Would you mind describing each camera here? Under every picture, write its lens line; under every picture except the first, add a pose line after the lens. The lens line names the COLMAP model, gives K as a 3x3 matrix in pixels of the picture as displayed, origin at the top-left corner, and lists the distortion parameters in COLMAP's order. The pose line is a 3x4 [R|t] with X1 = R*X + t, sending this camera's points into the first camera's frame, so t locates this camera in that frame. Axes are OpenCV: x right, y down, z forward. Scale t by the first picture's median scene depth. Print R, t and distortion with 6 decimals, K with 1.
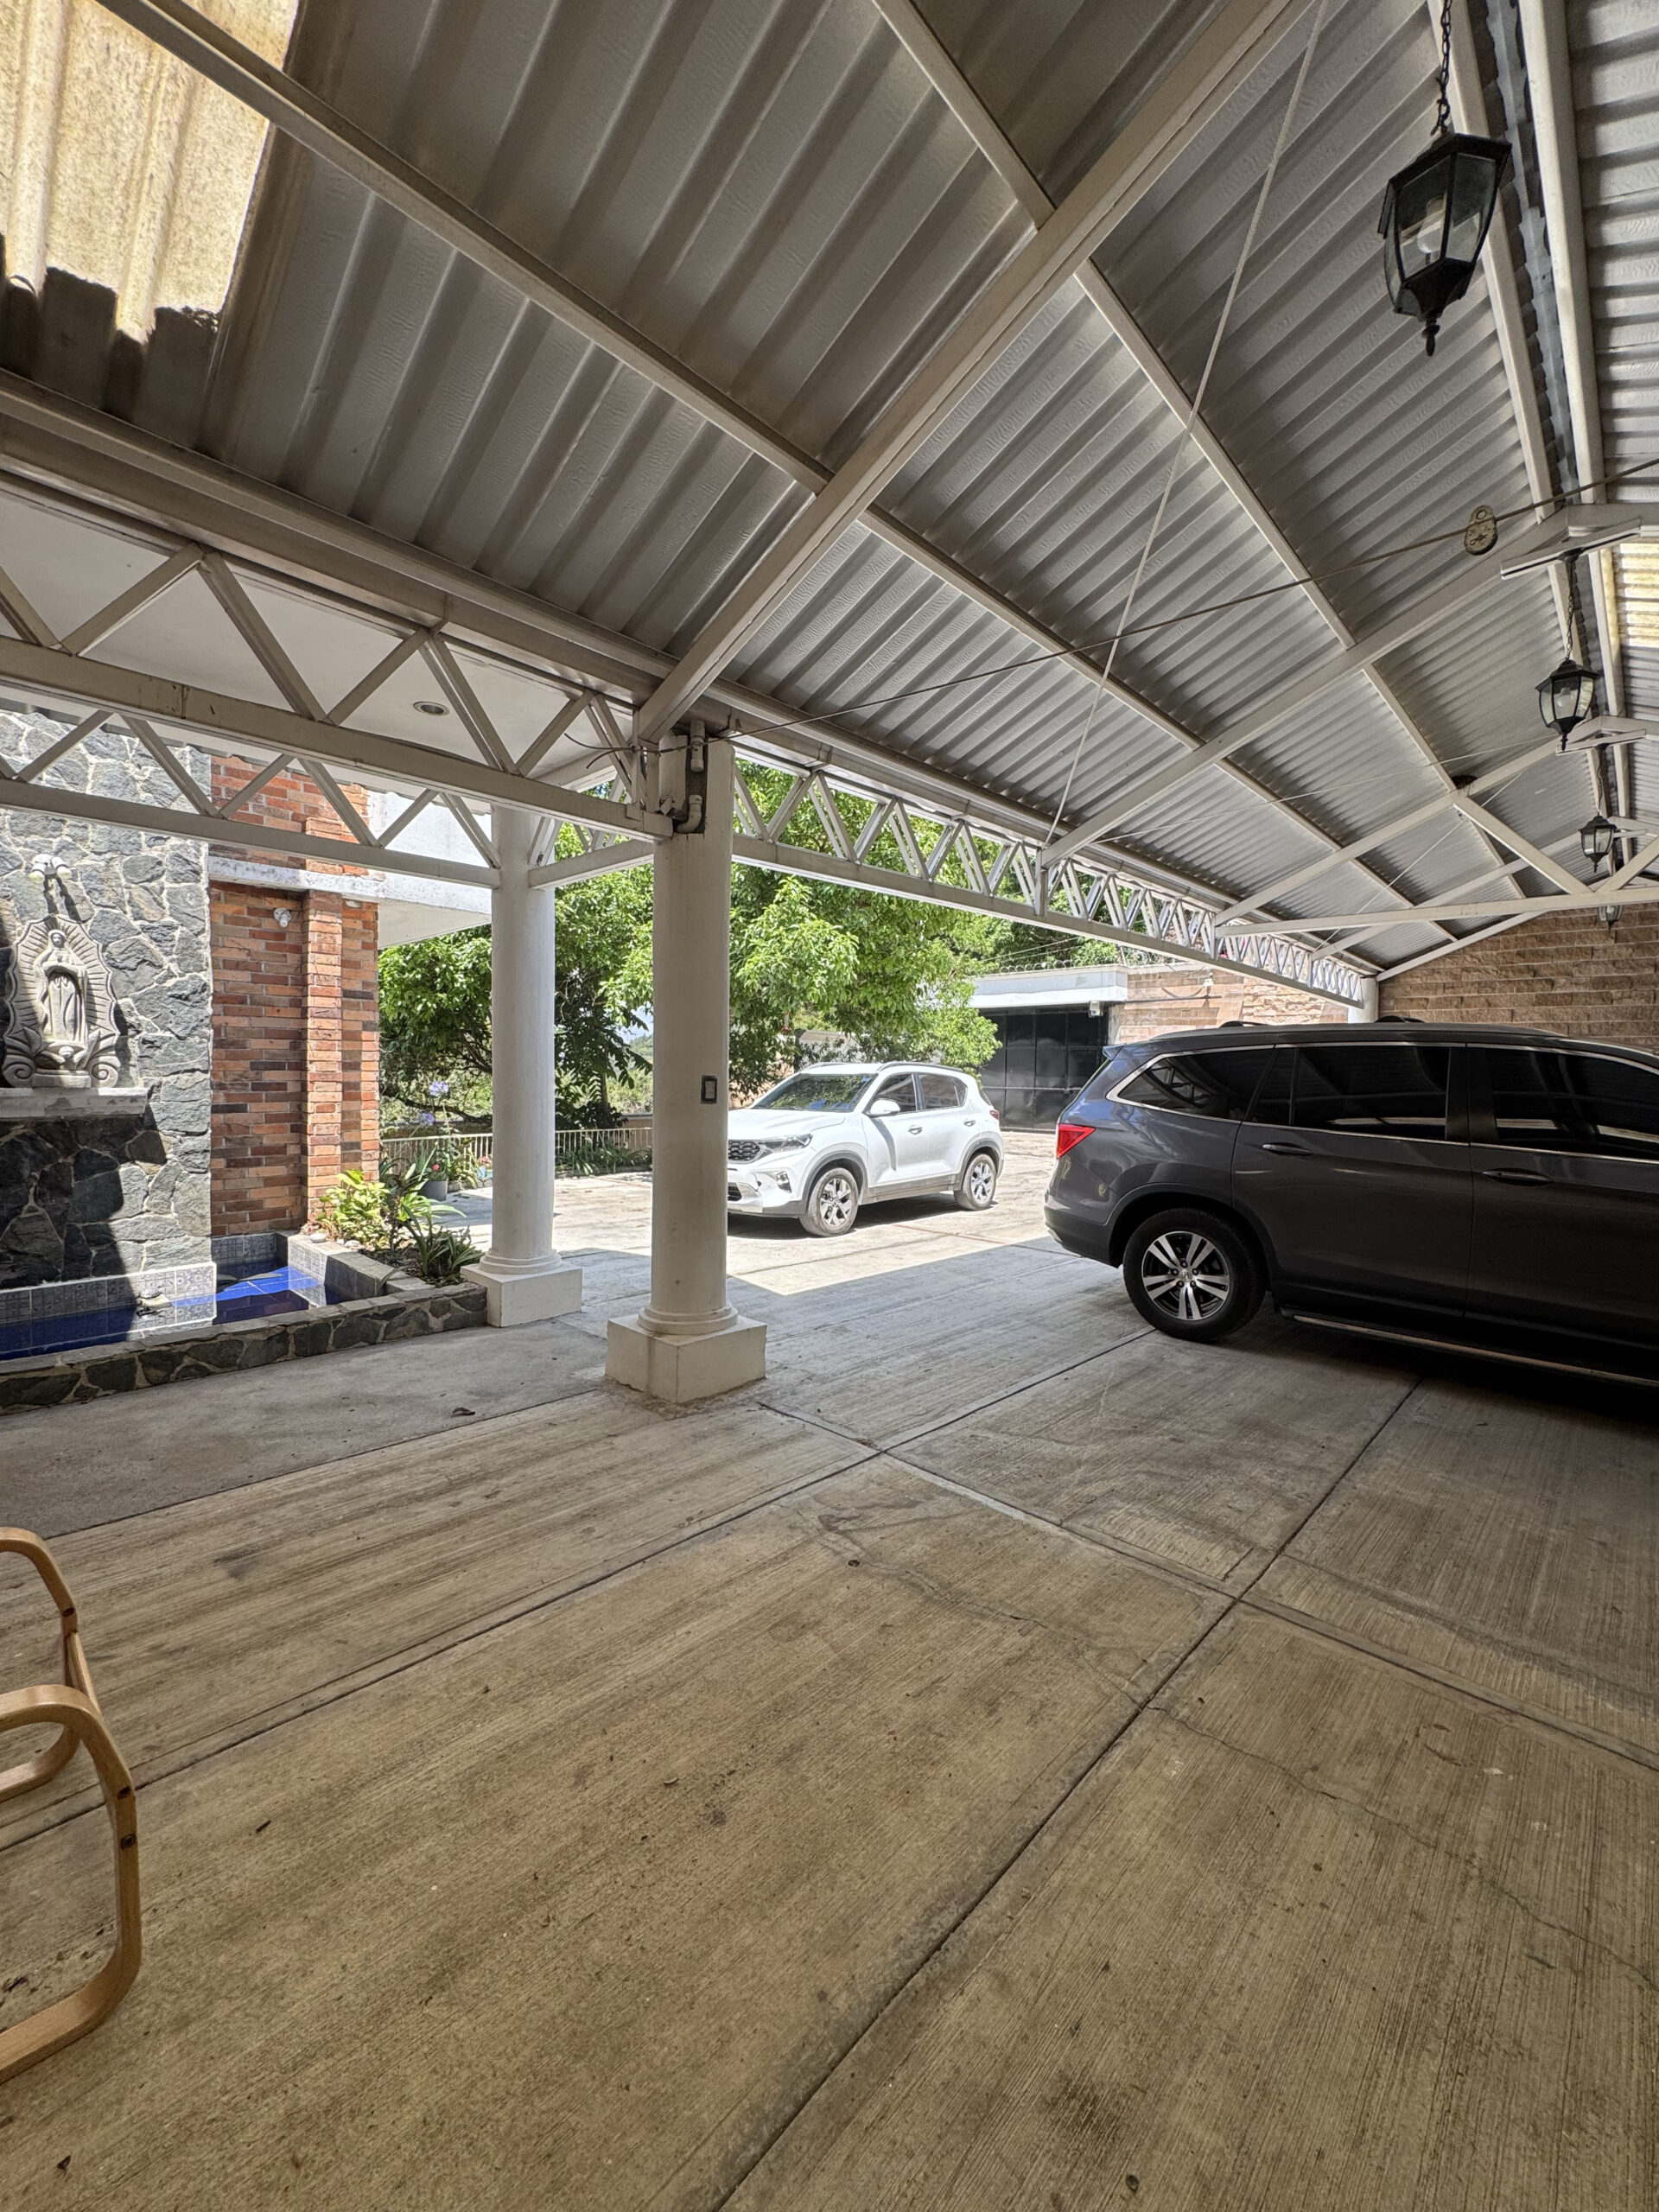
lens RADIAL K [[877.9, 0, 829.5], [0, 877.9, 1106.0], [0, 0, 1]] dist [-0.001822, 0.000072]
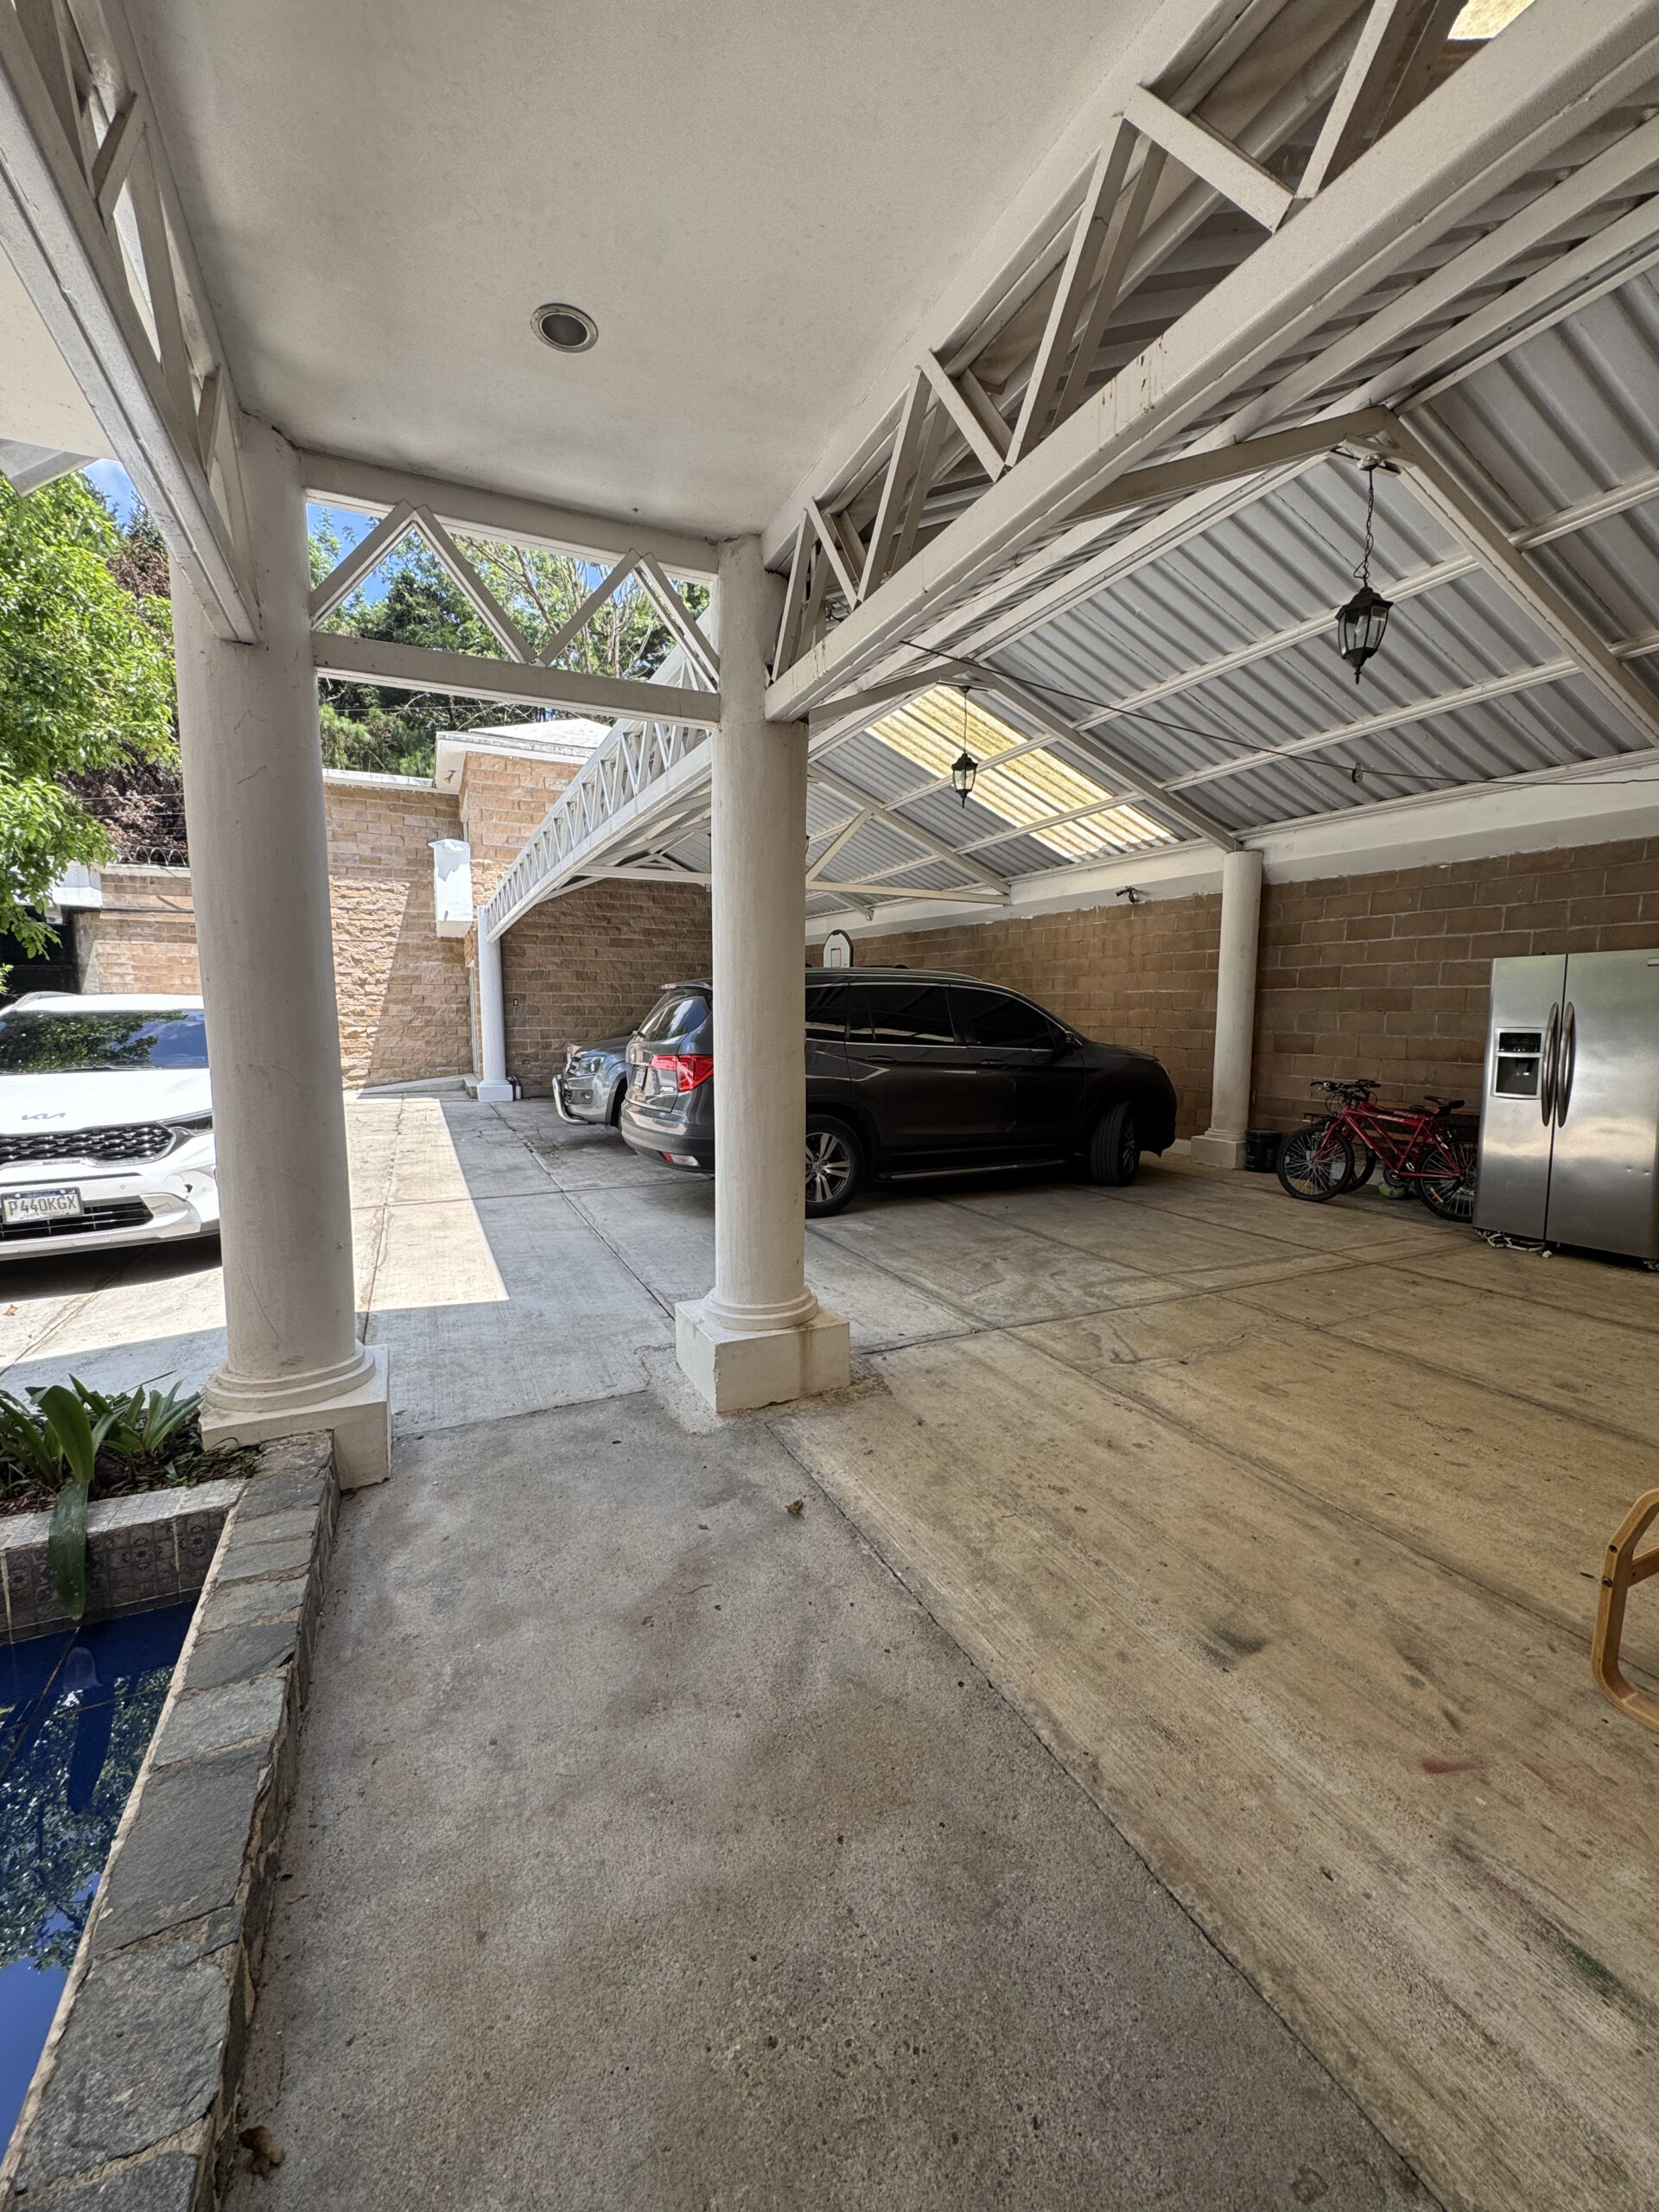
lens RADIAL K [[877.9, 0, 829.5], [0, 877.9, 1106.0], [0, 0, 1]] dist [-0.001822, 0.000072]
pose [[0.374558, -0.120502, 0.919340, -0.981910], [0.040544, 0.992699, 0.113599, -0.048379], [-0.926317, -0.005276, 0.376709, 0.686586]]
